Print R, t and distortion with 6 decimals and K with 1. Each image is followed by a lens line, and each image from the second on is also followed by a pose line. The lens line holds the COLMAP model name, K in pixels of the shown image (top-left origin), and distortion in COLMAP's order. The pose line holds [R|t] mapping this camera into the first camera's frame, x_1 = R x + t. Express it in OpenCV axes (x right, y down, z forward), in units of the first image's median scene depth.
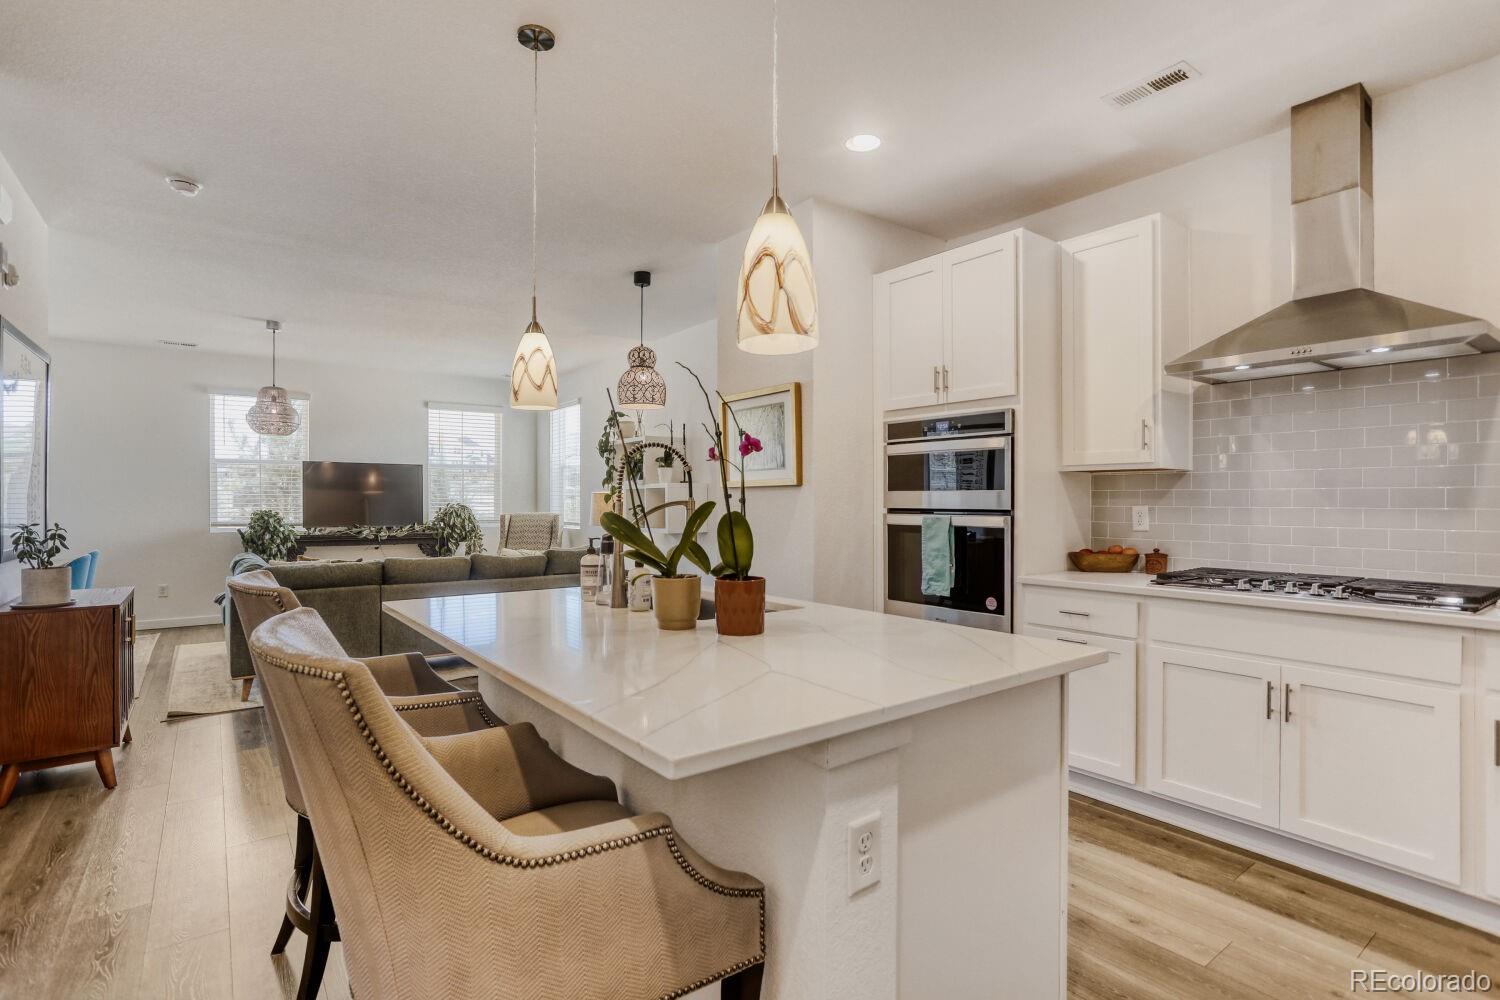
lens RADIAL K [[737.0, 0, 744.2], [0, 737.0, 501.7], [0, 0, 1]] dist [-0.026816, 0.000457]
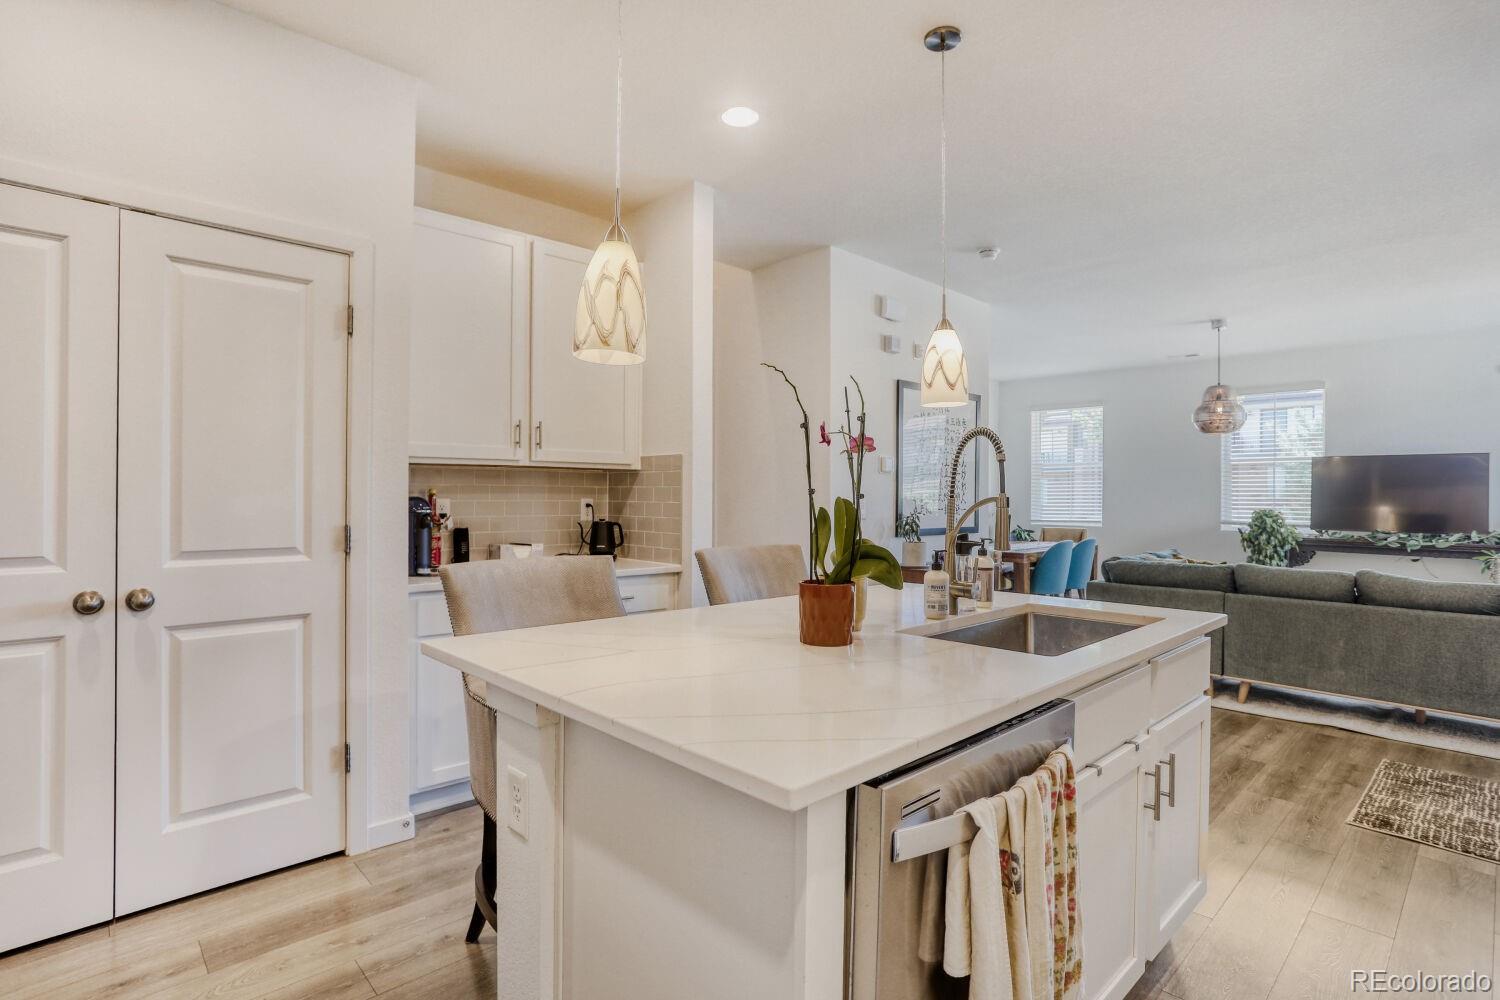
lens RADIAL K [[737.0, 0, 748.7], [0, 737.0, 493.3], [0, 0, 1]] dist [-0.026816, 0.000457]
pose [[0.122515, -0.005036, -0.992454, 0.220299], [-0.006966, 0.999958, -0.005934, 0.000204], [0.992442, 0.007641, 0.122474, 0.199412]]
